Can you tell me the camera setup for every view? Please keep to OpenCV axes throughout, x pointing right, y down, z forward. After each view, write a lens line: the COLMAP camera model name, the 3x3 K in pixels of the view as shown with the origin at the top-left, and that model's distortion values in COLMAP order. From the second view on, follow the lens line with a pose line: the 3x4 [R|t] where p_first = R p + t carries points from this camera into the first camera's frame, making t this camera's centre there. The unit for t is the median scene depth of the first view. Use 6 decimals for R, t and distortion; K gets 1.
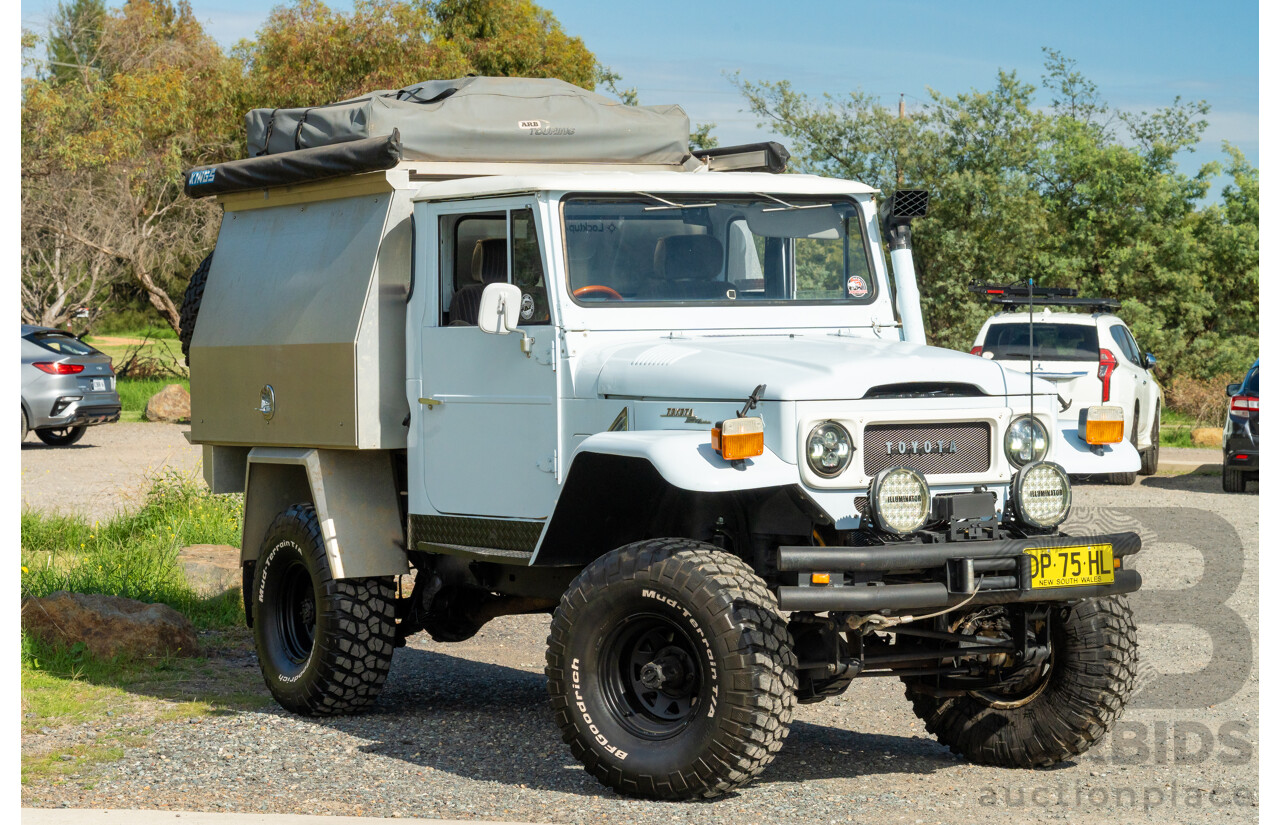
lens RADIAL K [[3344.4, 0, 641.9], [0, 3344.4, 378.6], [0, 0, 1]] dist [0.147379, 0.485274]
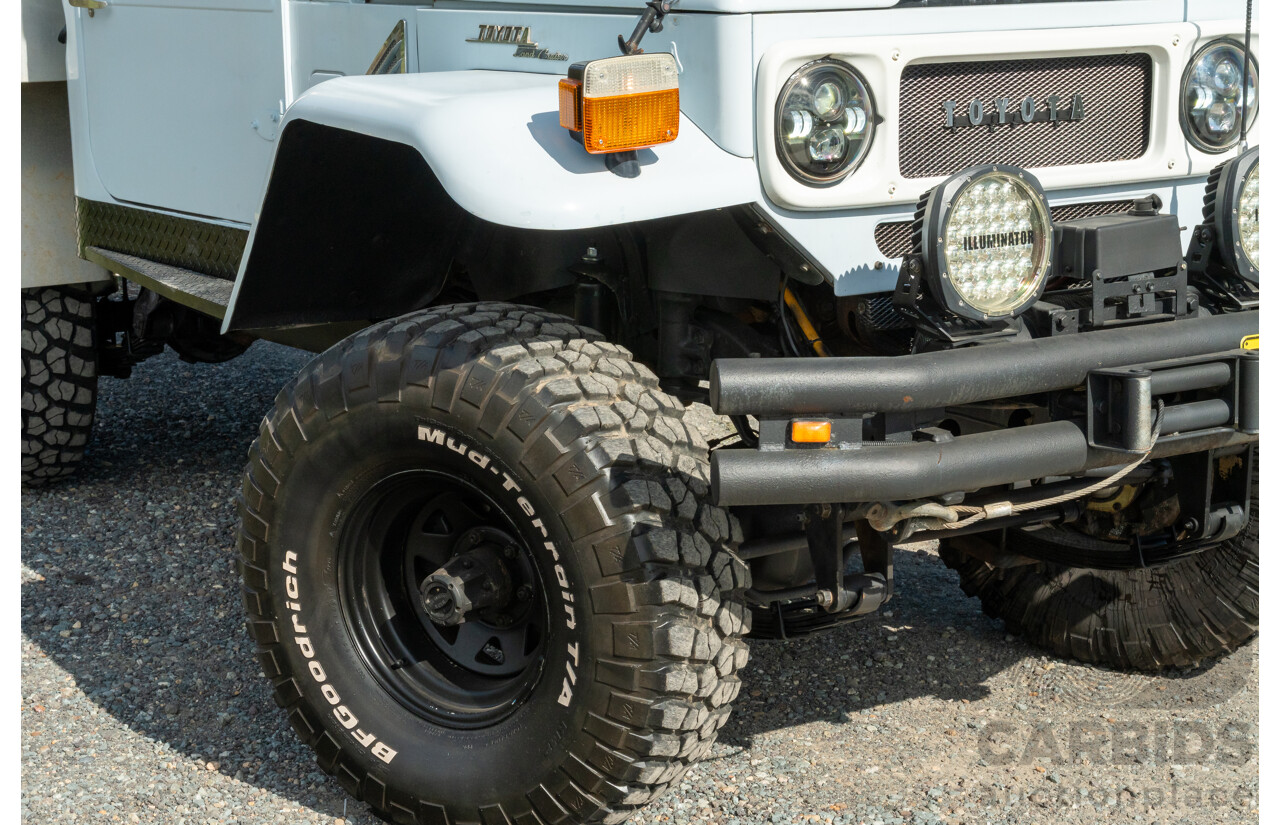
lens RADIAL K [[2286.5, 0, 639.4], [0, 2286.5, 394.0], [0, 0, 1]] dist [0.003414, 0.157854]
pose [[0.999778, -0.005595, 0.020325, 0.024358], [0.001691, 0.982315, 0.187230, -0.000551], [-0.021014, -0.187154, 0.982106, 0.685344]]
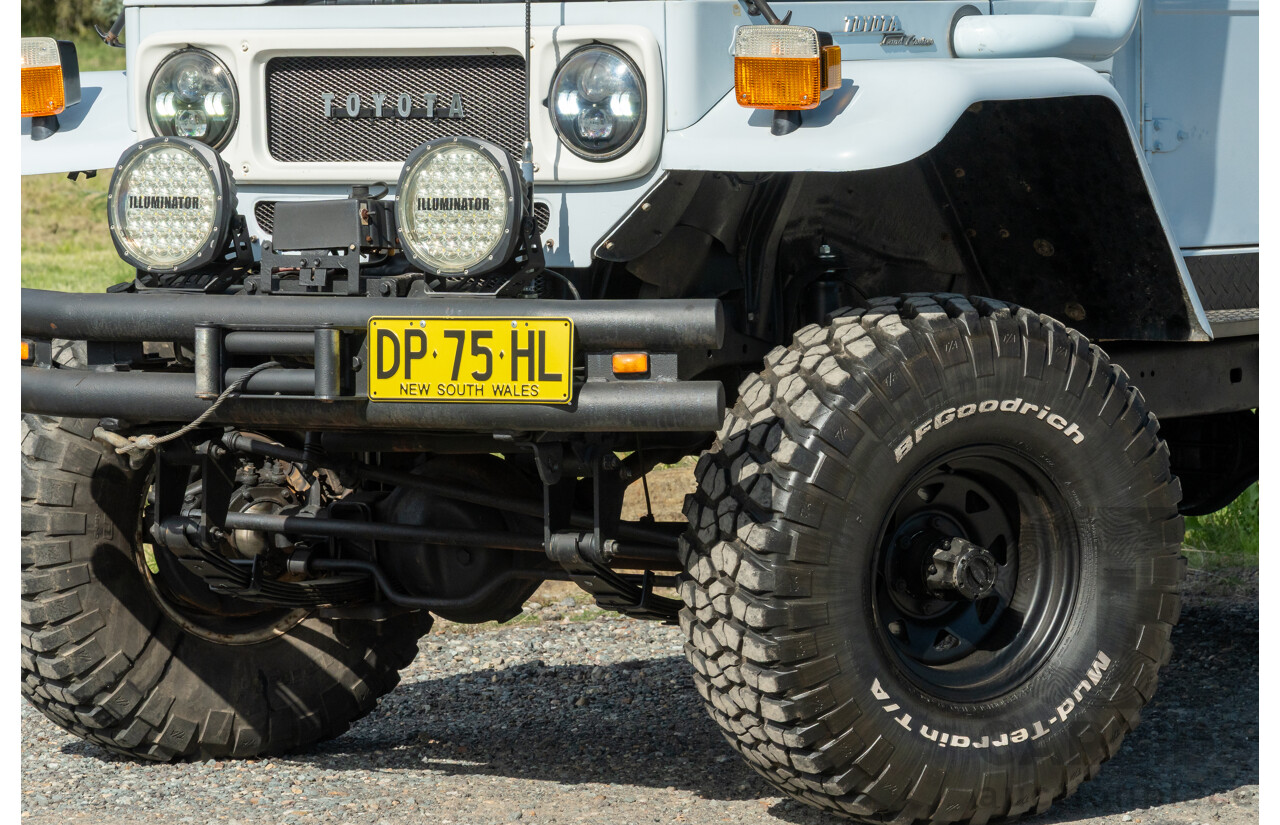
lens RADIAL K [[6618.4, 0, 812.4], [0, 6618.4, 416.9], [0, 0, 1]] dist [0.203510, 0.496369]
pose [[0.498968, 0.053864, -0.864945, 0.960230], [-0.010816, 0.998376, 0.055933, 0.011239], [0.866553, -0.018553, 0.498740, 0.576080]]
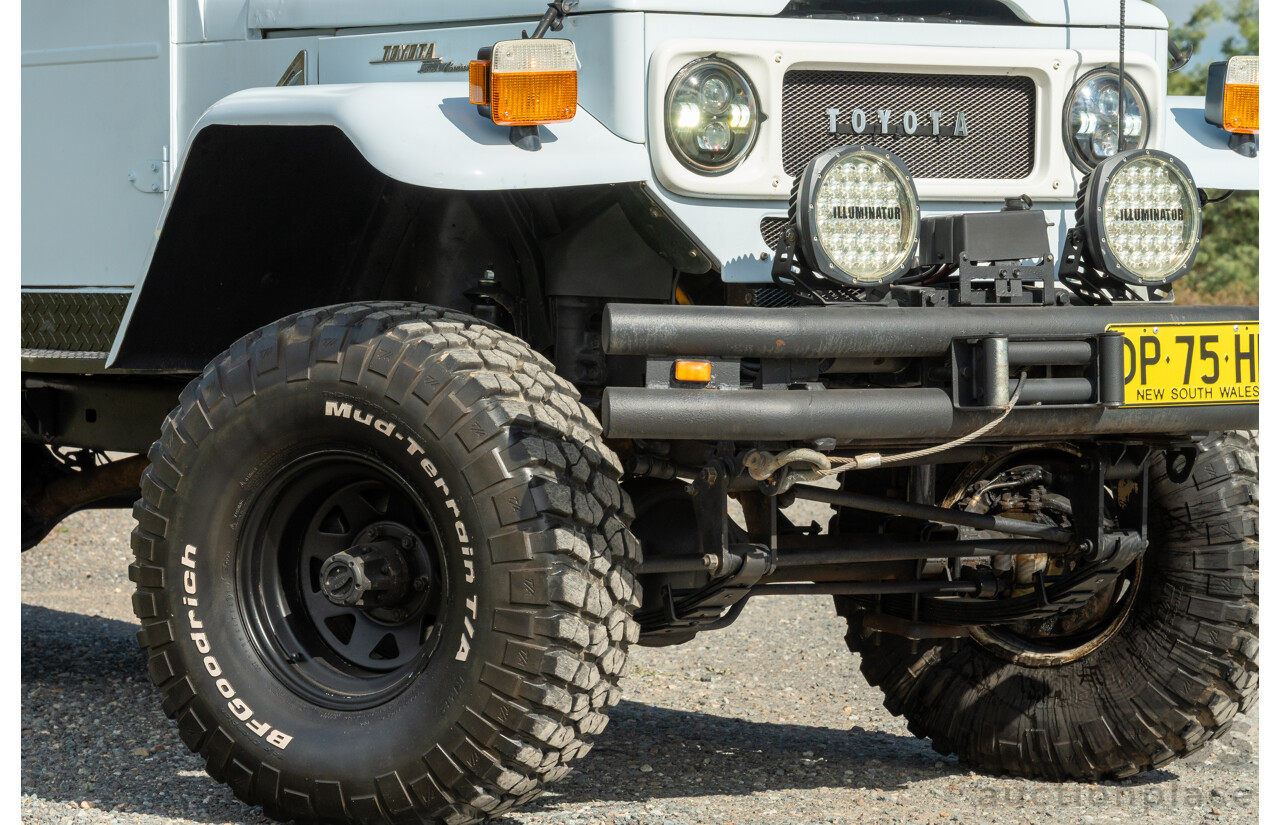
lens RADIAL K [[4441.7, 0, 516.2], [0, 4441.7, 414.0], [0, 0, 1]] dist [0.094140, 1.596677]
pose [[0.999686, 0.010761, 0.022635, 0.013259], [-0.011147, 0.999793, 0.017001, 0.053331], [-0.022447, -0.017248, 0.999599, 0.350660]]
